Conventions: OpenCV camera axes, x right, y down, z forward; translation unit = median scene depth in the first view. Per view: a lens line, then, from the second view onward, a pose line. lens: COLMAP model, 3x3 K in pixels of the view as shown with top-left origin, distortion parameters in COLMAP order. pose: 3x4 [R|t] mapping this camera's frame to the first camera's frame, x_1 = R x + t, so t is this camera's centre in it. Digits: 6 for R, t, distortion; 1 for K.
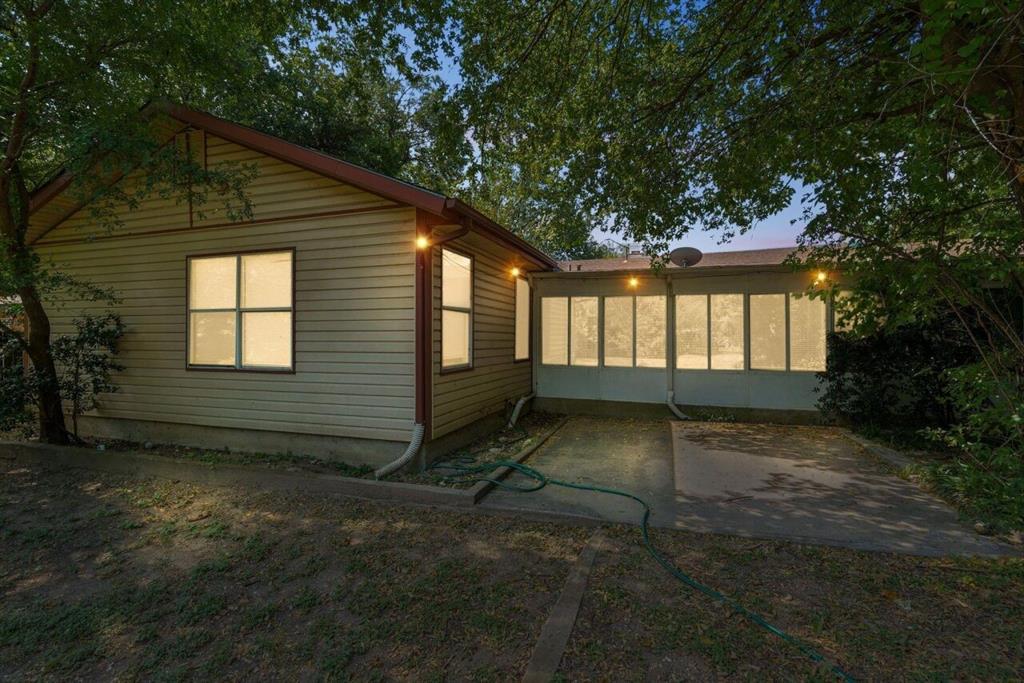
lens RADIAL K [[467.9, 0, 502.8], [0, 467.9, 340.6], [0, 0, 1]] dist [0.001508, 0.001033]
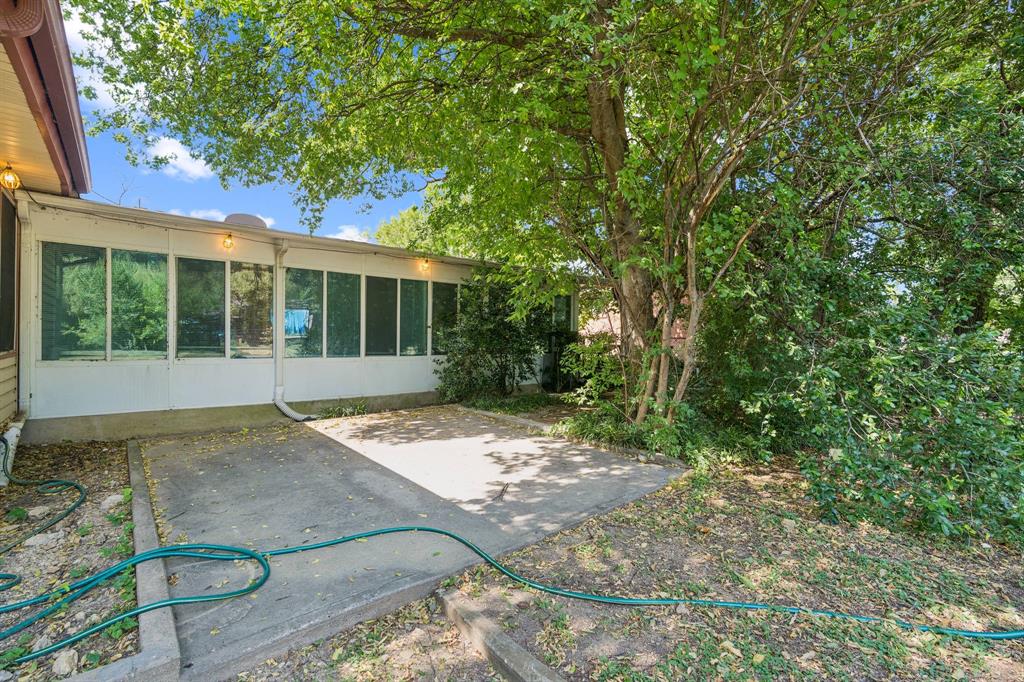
lens RADIAL K [[467.9, 0, 512.8], [0, 467.9, 331.0], [0, 0, 1]] dist [0.001508, 0.001033]
pose [[0.514458, 0.008512, 0.857473, -0.248402], [0.004640, 0.999908, -0.012710, 0.048391], [-0.857503, 0.010517, 0.514372, 0.503588]]
